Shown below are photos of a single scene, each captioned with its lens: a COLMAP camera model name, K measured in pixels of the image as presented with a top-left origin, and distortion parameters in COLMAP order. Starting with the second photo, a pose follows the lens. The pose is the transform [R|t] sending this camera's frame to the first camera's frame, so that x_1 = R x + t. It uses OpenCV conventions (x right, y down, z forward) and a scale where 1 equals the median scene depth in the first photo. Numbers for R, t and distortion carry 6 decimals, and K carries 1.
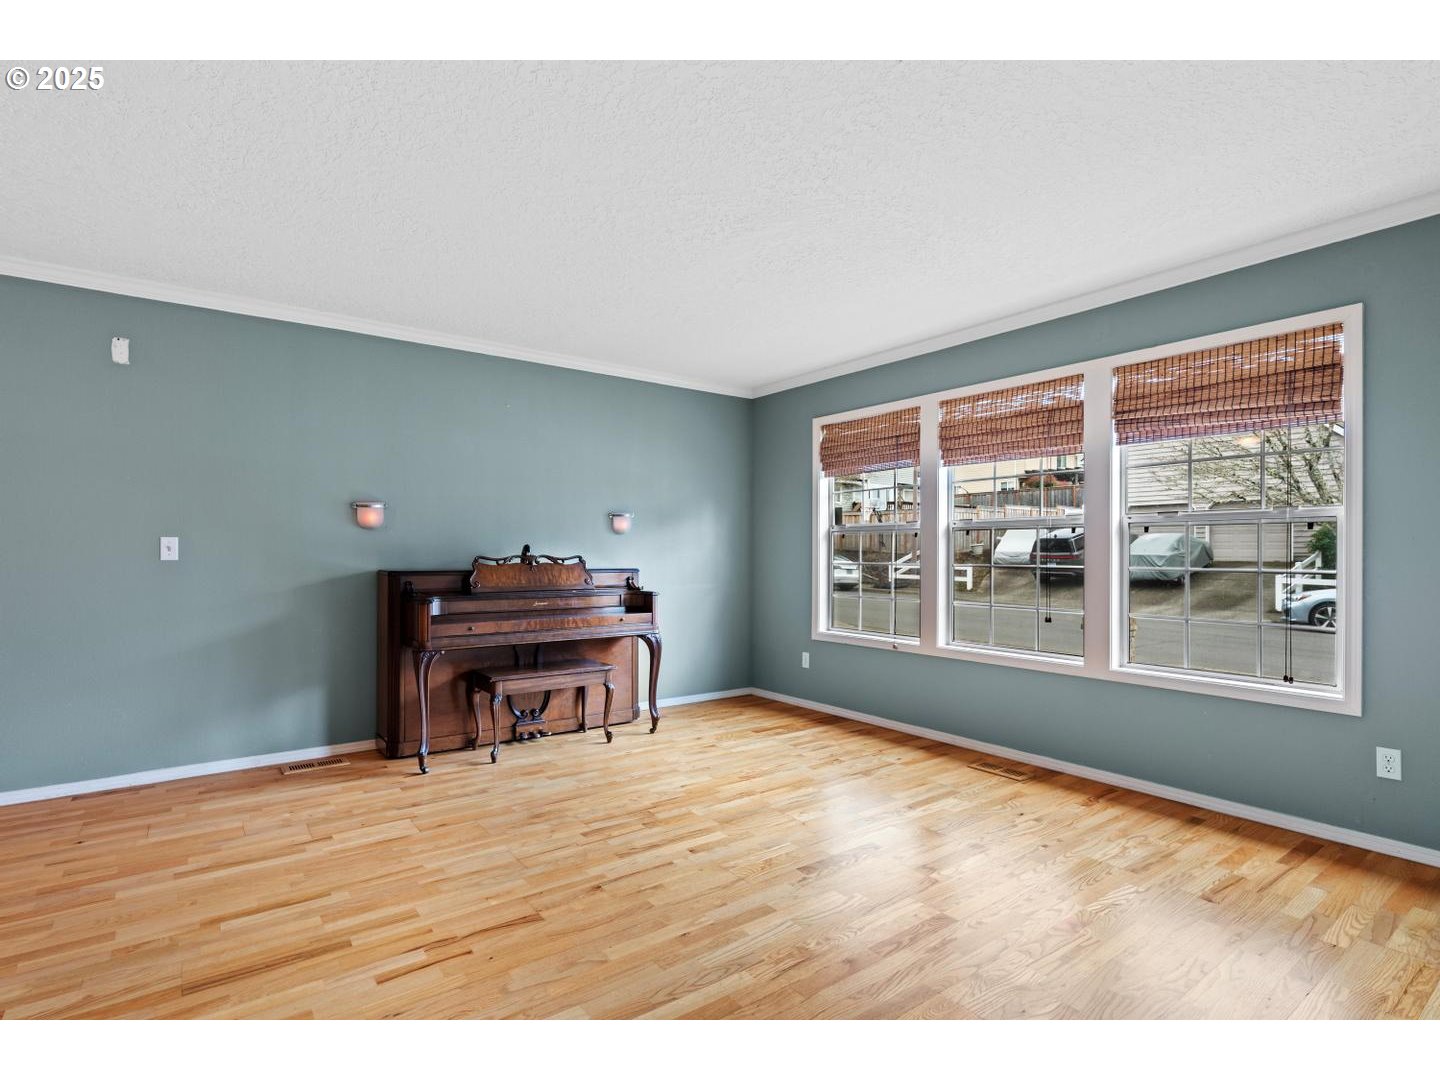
lens RADIAL K [[719.0, 0, 724.1], [0, 719.0, 549.2], [0, 0, 1]] dist [-0.000847, -0.000259]
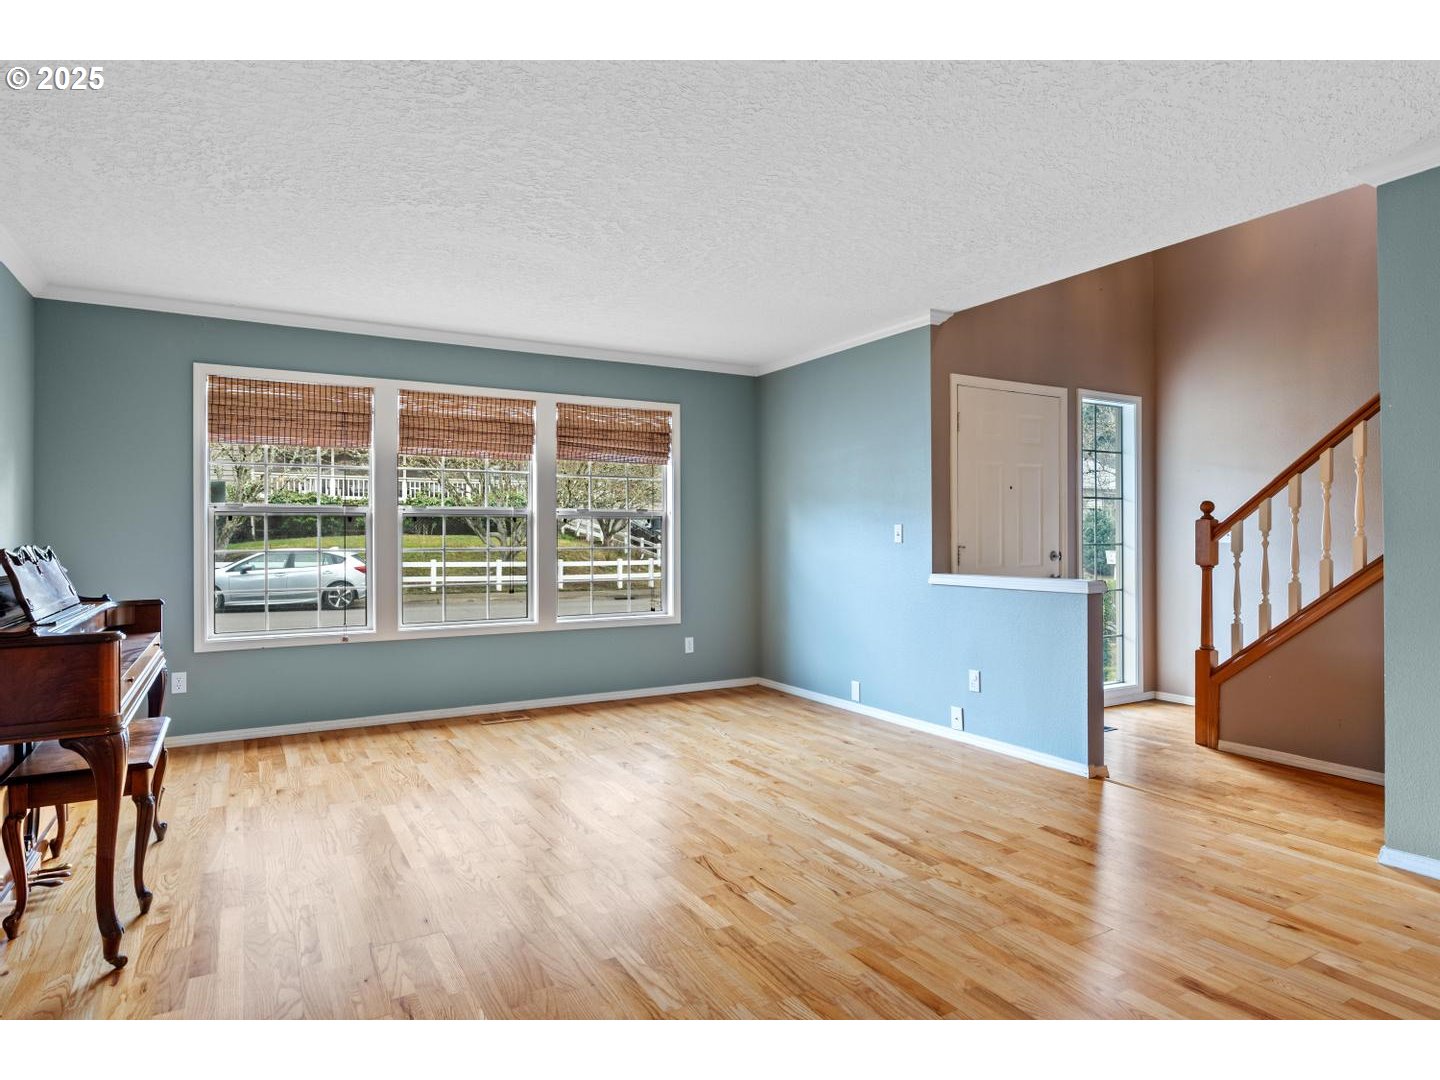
lens RADIAL K [[815.8, 0, 715.5], [0, 815.8, 532.2], [0, 0, 1]] dist [-0.003133, 0.002202]
pose [[0.122453, 0.001668, 0.992473, -0.860511], [-0.003111, 0.999994, -0.001297, -0.003211], [-0.992469, -0.002929, 0.122457, 0.452207]]
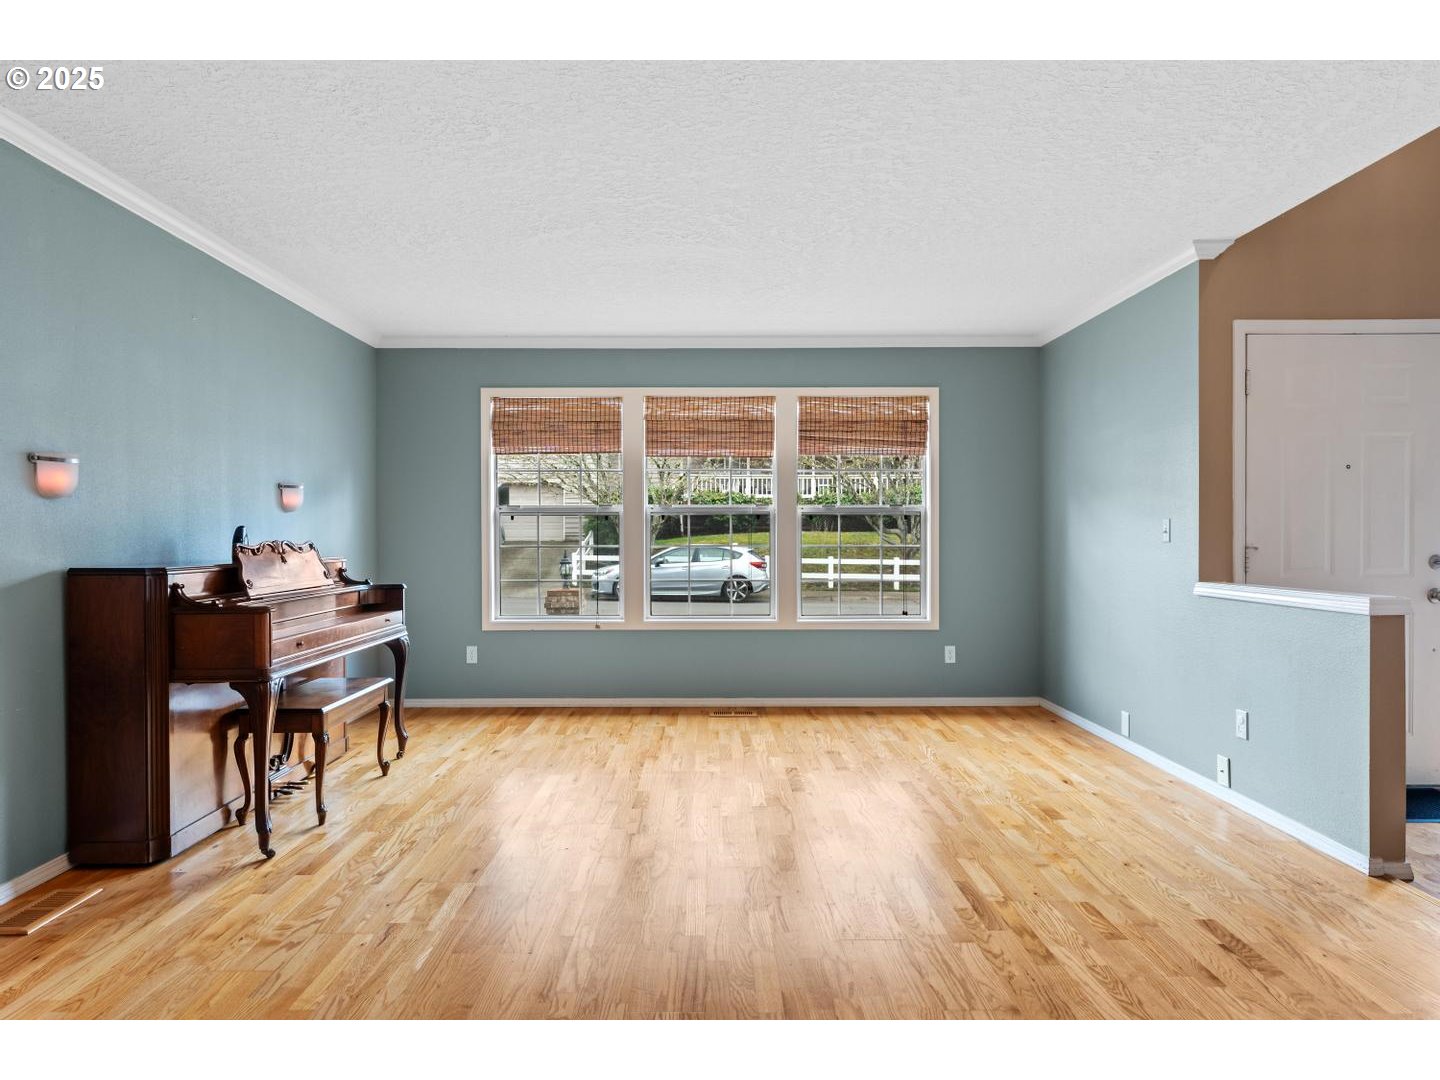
lens RADIAL K [[861.8, 0, 721.9], [0, 861.8, 540.6], [0, 0, 1]] dist [-0.000099, 0.001705]
pose [[0.590048, -0.010314, 0.807302, -0.749337], [-0.001031, 0.999908, 0.013528, -0.004679], [-0.807368, -0.008814, 0.589983, 0.145773]]
